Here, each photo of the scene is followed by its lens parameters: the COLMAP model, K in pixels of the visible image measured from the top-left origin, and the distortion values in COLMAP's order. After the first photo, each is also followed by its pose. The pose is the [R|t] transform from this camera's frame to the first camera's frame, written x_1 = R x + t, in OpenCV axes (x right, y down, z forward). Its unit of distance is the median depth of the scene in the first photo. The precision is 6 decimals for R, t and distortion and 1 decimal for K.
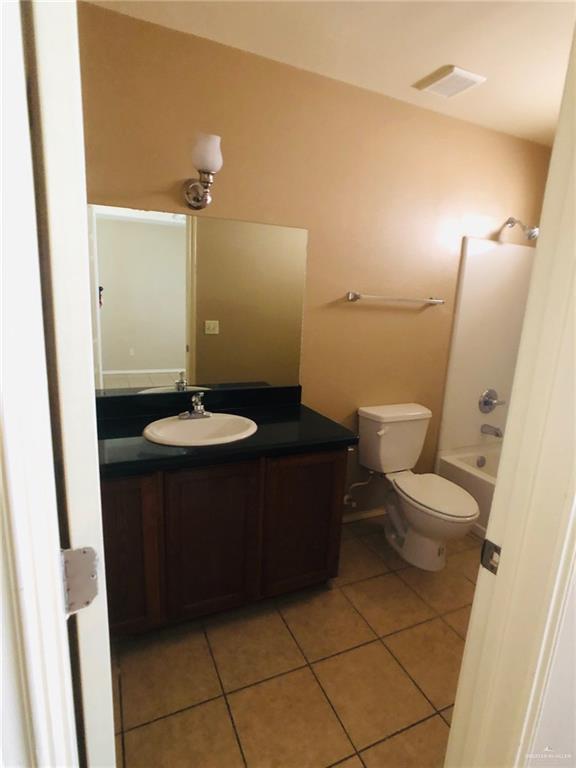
lens RADIAL K [[406.6, 0, 287.5], [0, 406.6, 373.4], [0, 0, 1]] dist [-0.009011, 0.001865]
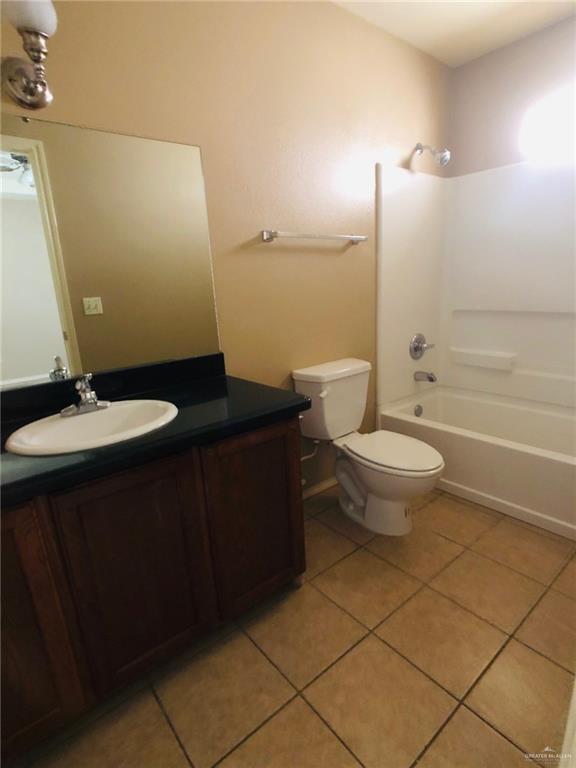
lens RADIAL K [[405.7, 0, 287.2], [0, 405.7, 389.6], [0, 0, 1]] dist [-0.011840, 0.001220]
pose [[0.961691, -0.159740, 0.222784, -0.032313], [0.141370, 0.985271, 0.096206, 0.042870], [-0.234871, -0.061026, 0.970109, 0.188466]]
